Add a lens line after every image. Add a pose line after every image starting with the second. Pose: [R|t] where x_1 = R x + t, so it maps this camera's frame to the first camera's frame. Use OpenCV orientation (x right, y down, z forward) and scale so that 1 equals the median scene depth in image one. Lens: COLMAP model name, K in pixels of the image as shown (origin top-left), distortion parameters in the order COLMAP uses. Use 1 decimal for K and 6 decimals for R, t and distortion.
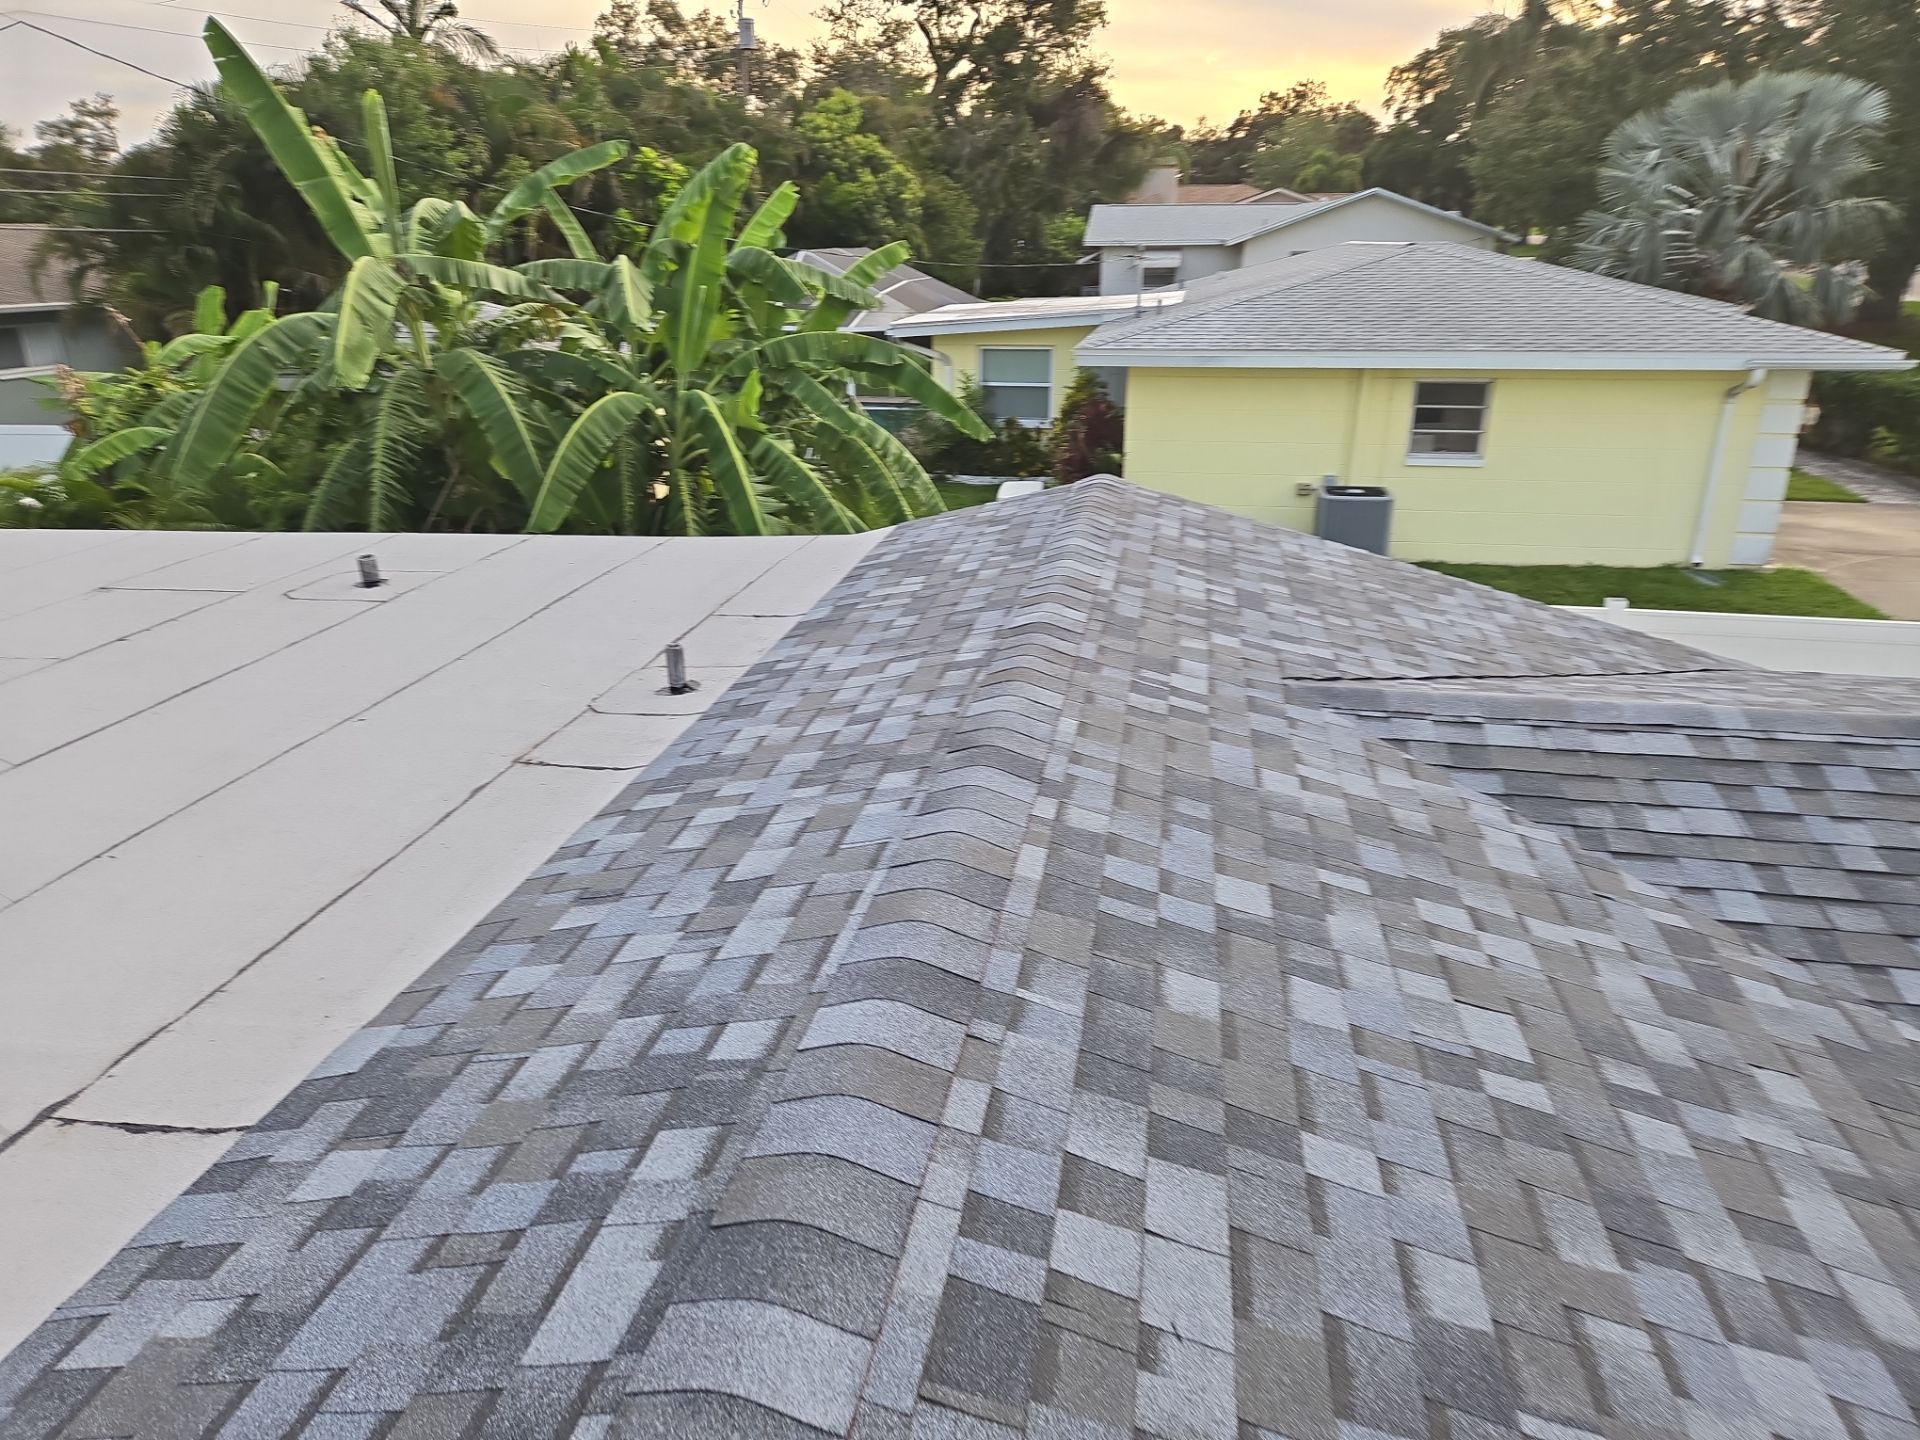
lens RADIAL K [[1266.1, 0, 960.0], [0, 1266.1, 720.0], [0, 0, 1]] dist [0.090811, -0.073208]
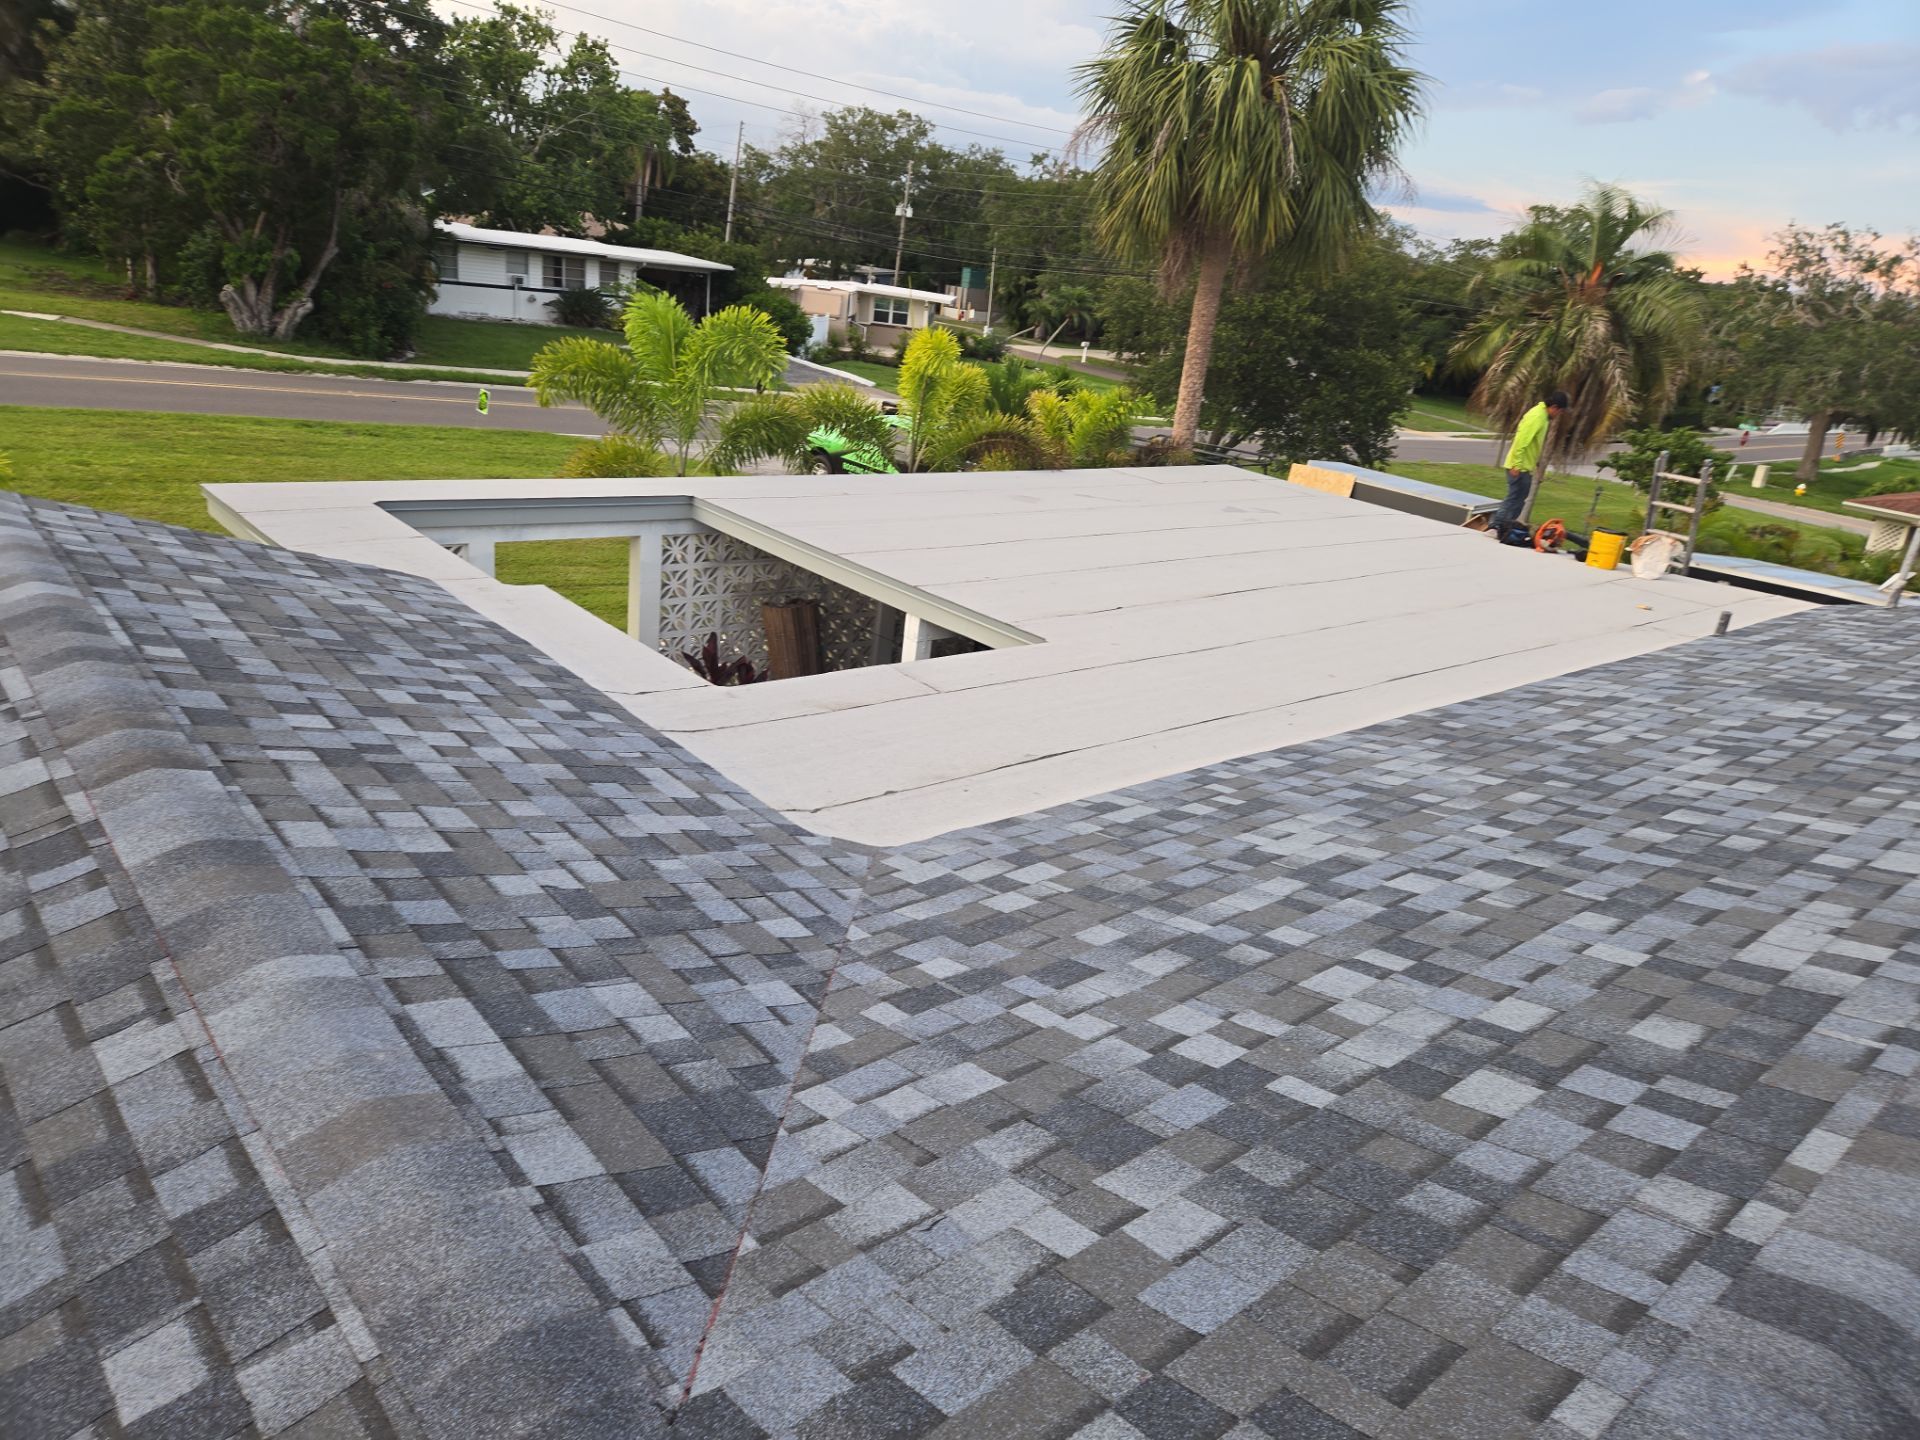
lens RADIAL K [[1275.5, 0, 957.8], [0, 1275.5, 717.3], [0, 0, 1]] dist [0.075731, -0.067512]
pose [[-0.769121, -0.293957, 0.567487, 0.026254], [0.117960, 0.807394, 0.578100, -0.182721], [-0.628122, 0.511570, -0.586309, 0.494709]]
